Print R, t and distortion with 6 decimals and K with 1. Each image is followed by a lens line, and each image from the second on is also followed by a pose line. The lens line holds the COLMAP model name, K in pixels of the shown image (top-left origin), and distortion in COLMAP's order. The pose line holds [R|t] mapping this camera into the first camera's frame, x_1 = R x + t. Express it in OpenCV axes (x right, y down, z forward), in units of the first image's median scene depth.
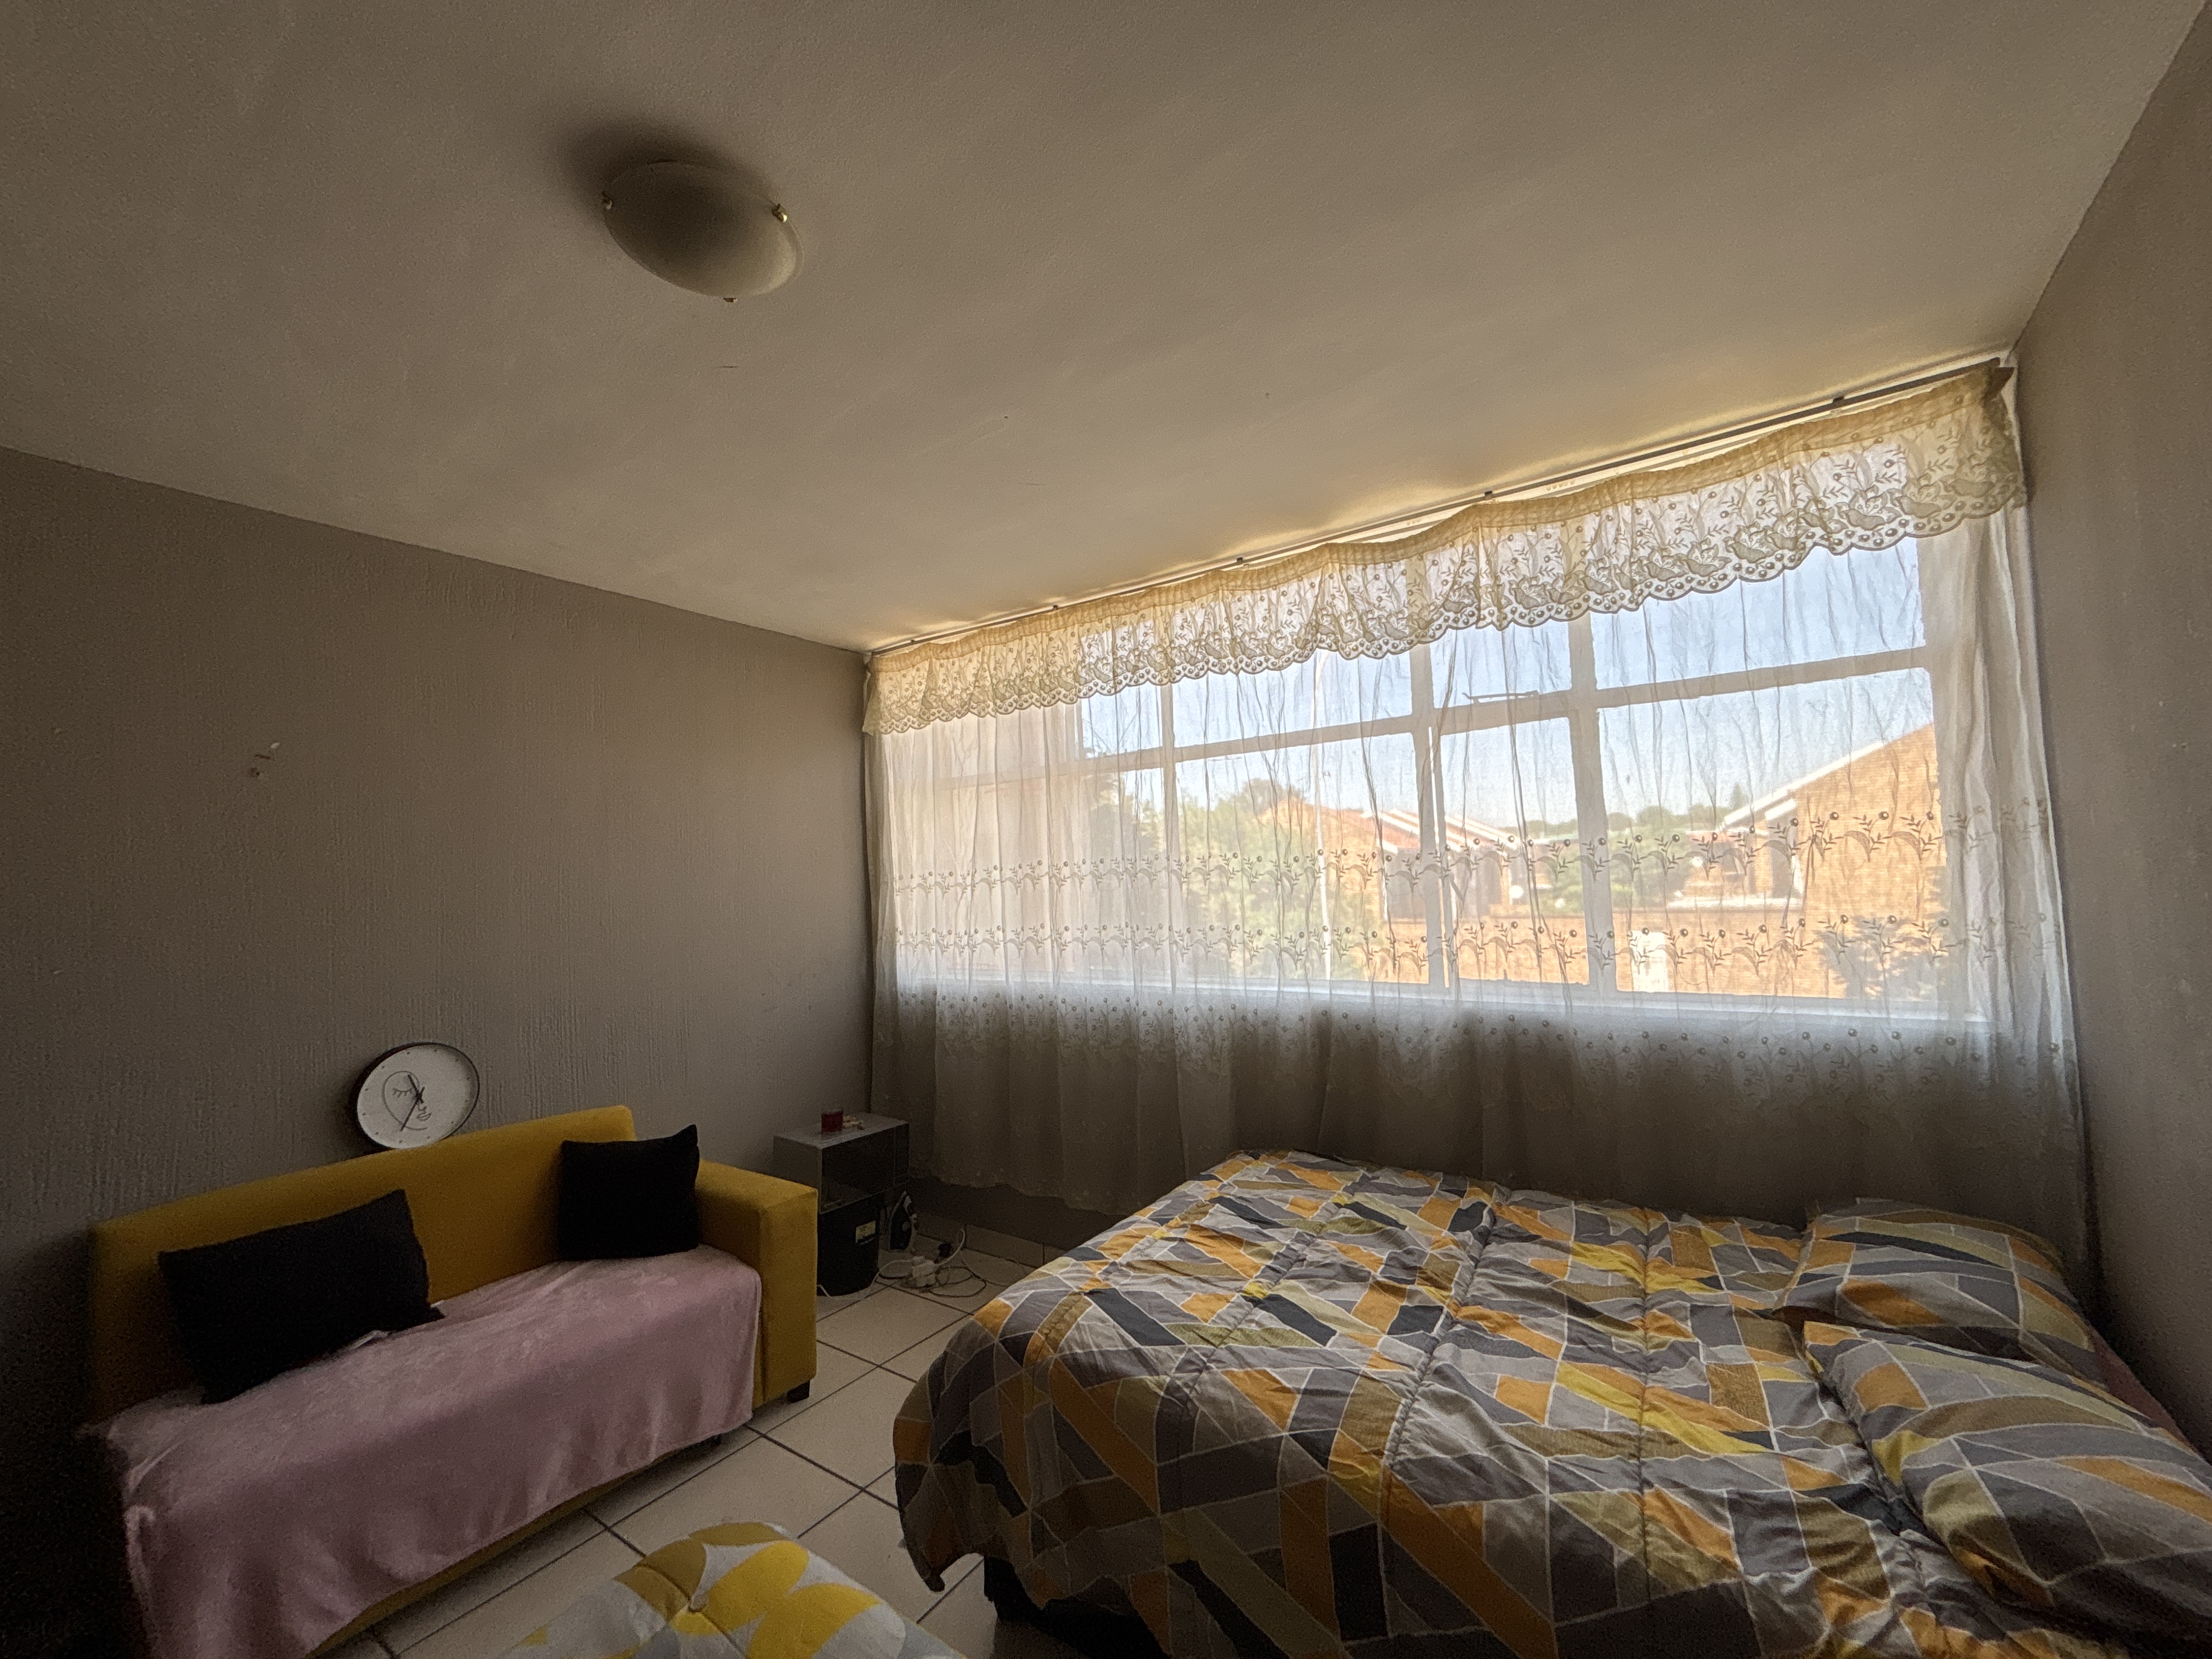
lens RADIAL K [[882.1, 0, 1107.9], [0, 882.1, 828.5], [0, 0, 1]] dist [0.000538, -0.000740]
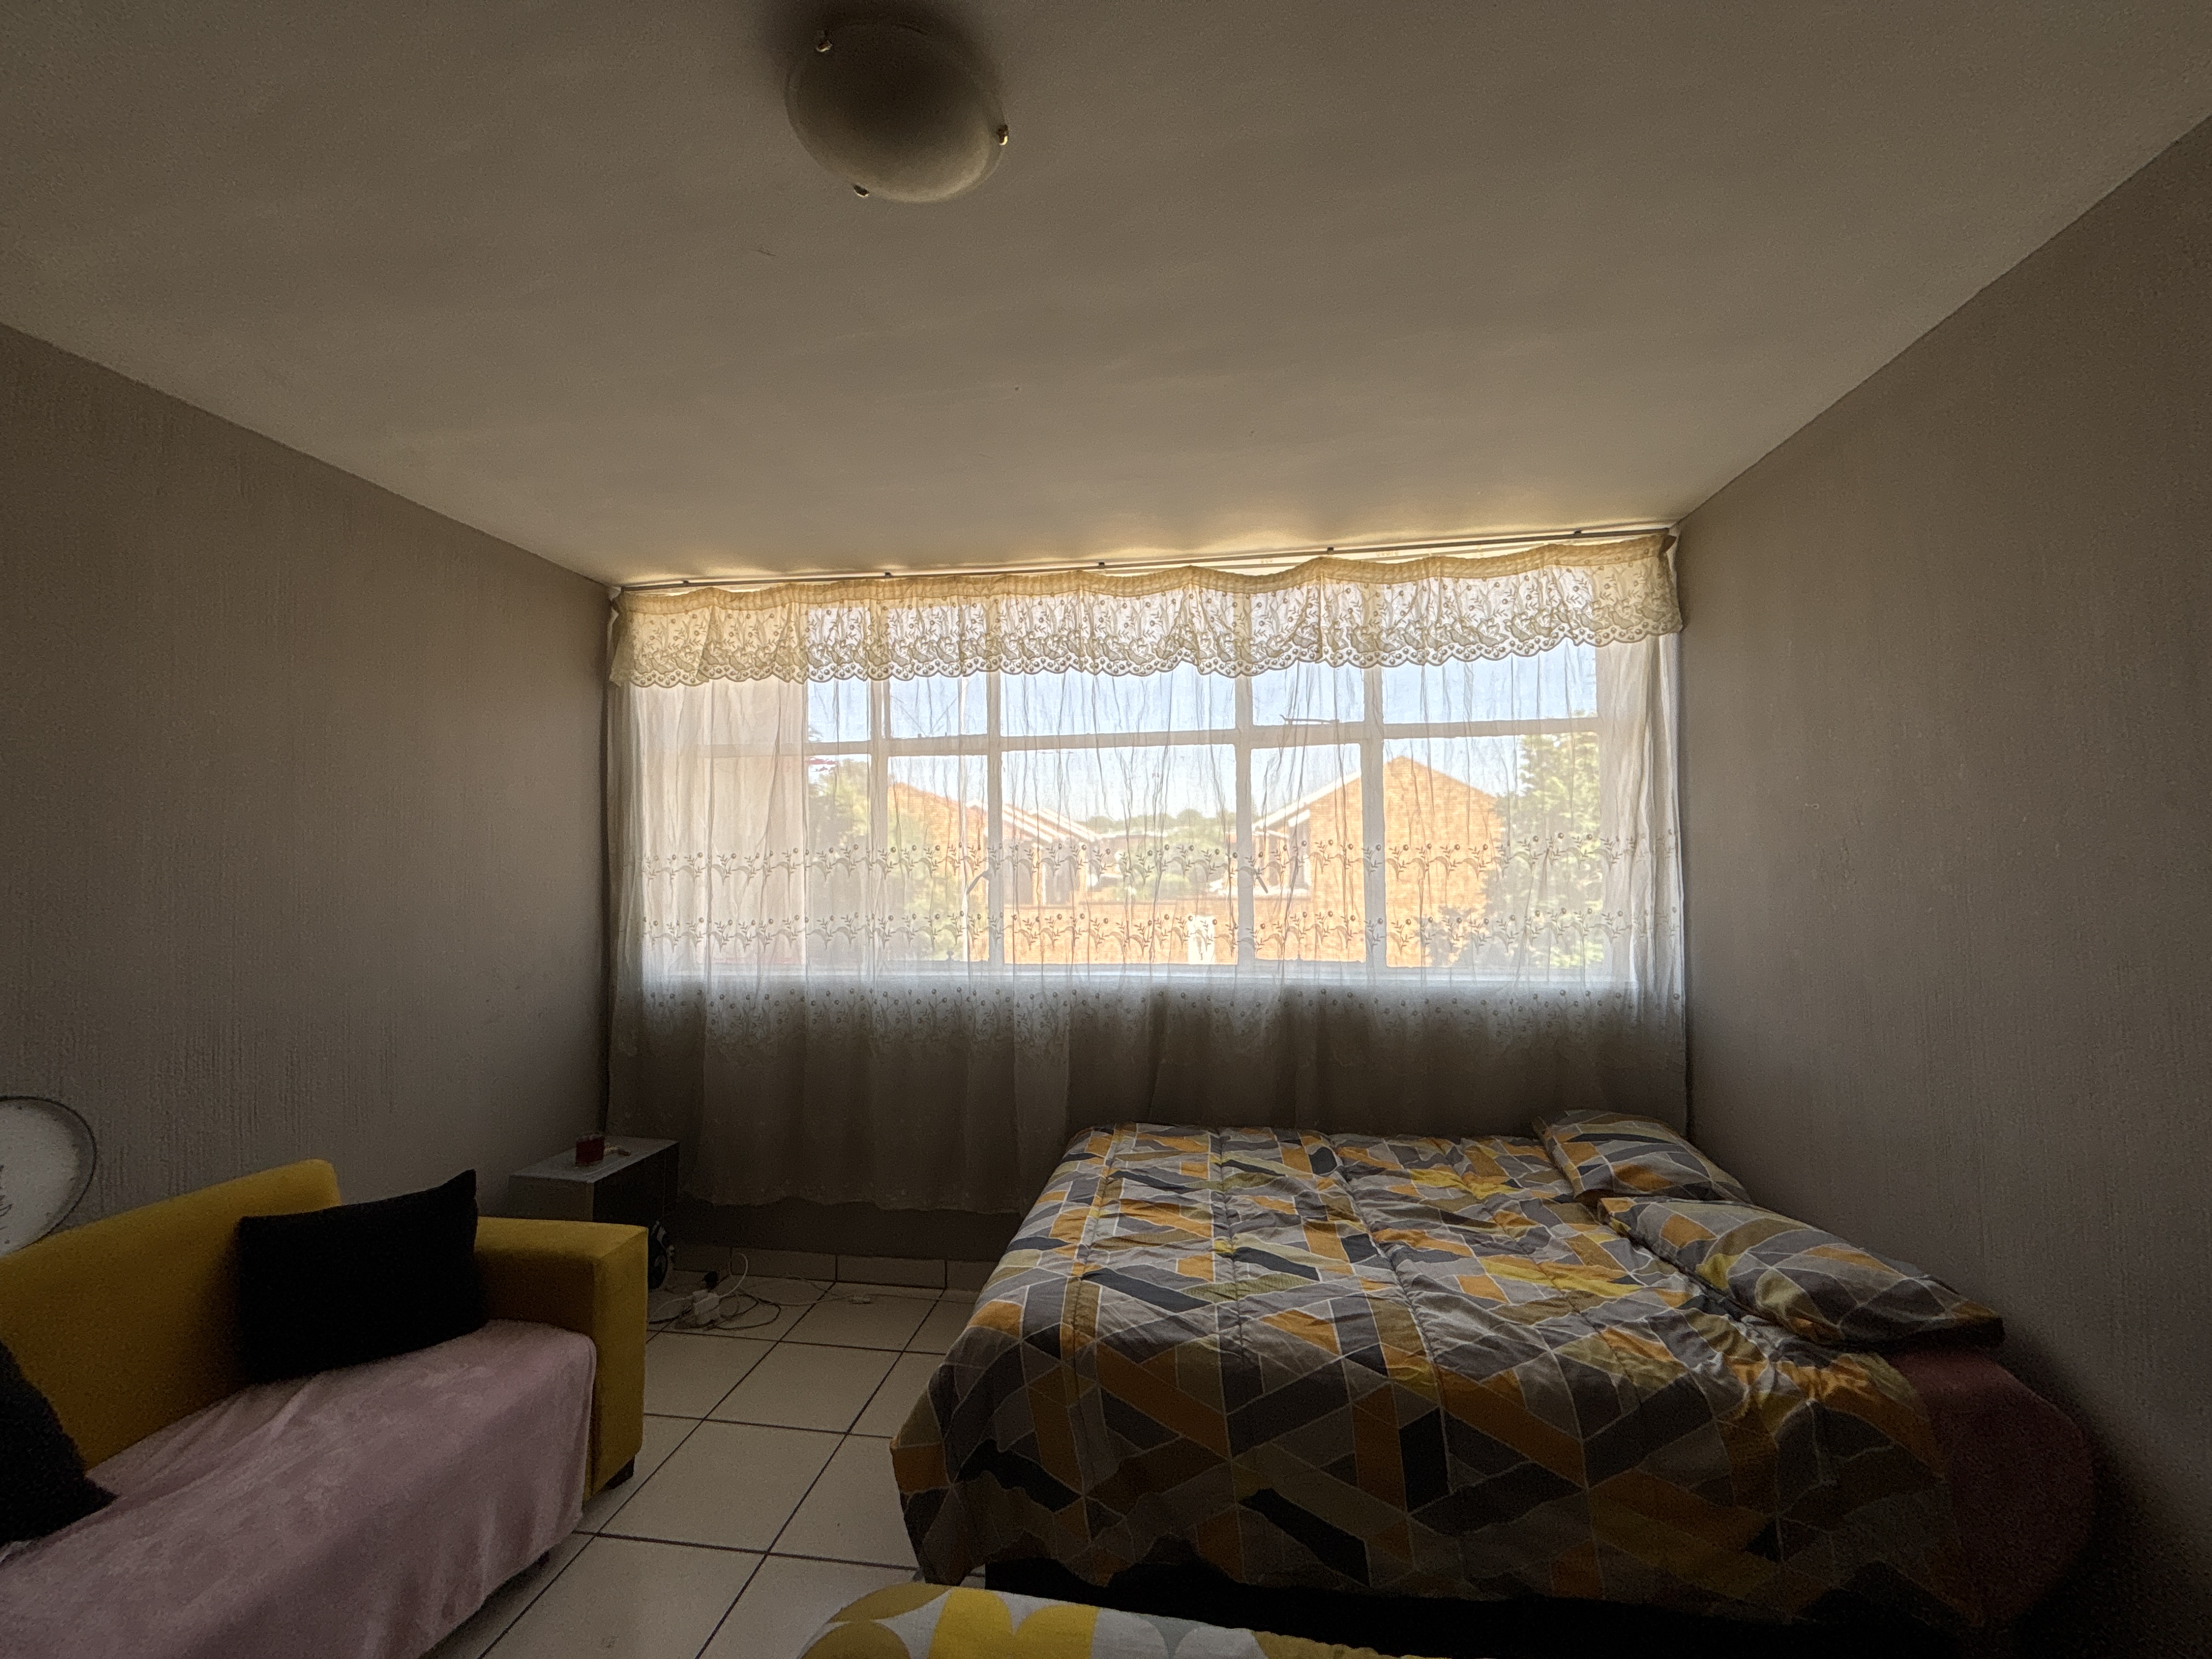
lens RADIAL K [[882.1, 0, 1106.7], [0, 882.1, 830.4], [0, 0, 1]] dist [0.000538, -0.000740]
pose [[0.894976, 0.041393, 0.444189, -0.389366], [-0.049653, 0.998742, 0.006975, 0.002775], [-0.443341, -0.028298, 0.895906, 0.075765]]
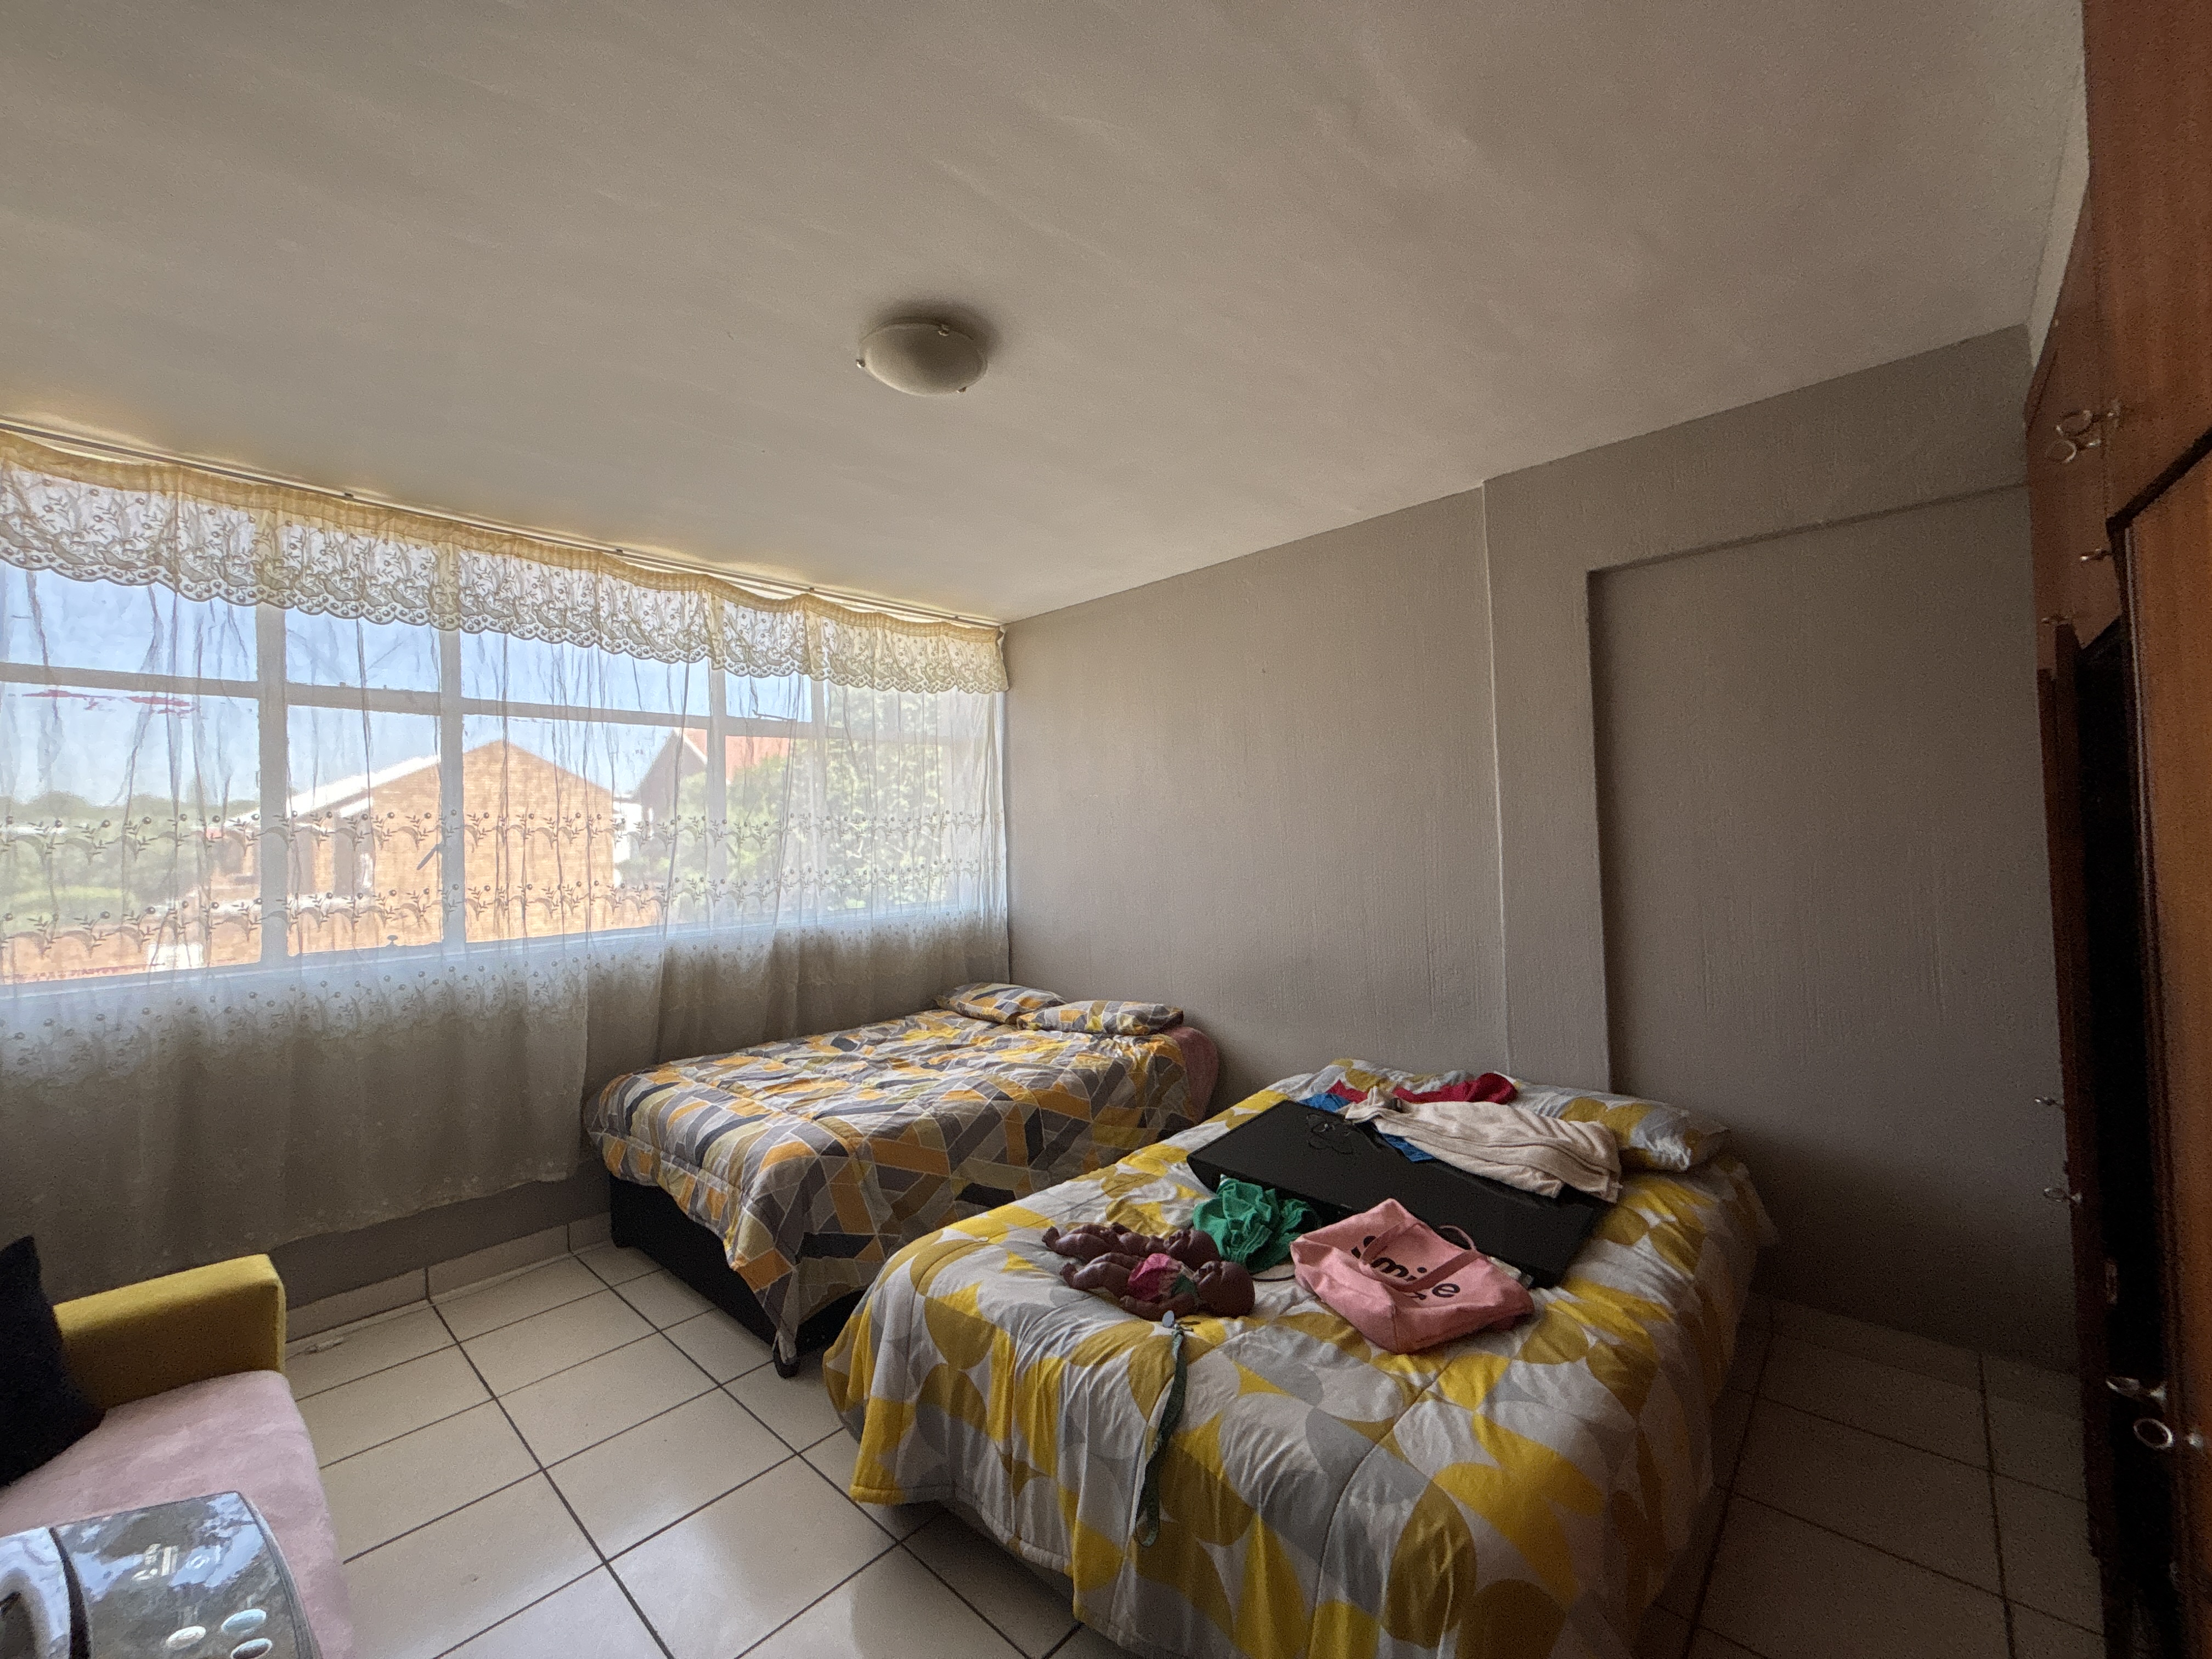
lens RADIAL K [[882.1, 0, 1110.6], [0, 882.1, 823.6], [0, 0, 1]] dist [0.000538, -0.000740]
pose [[0.142237, 0.046944, 0.988719, -1.123237], [-0.037633, 0.998409, -0.041990, 0.082182], [-0.989117, -0.031236, 0.143778, 0.288774]]
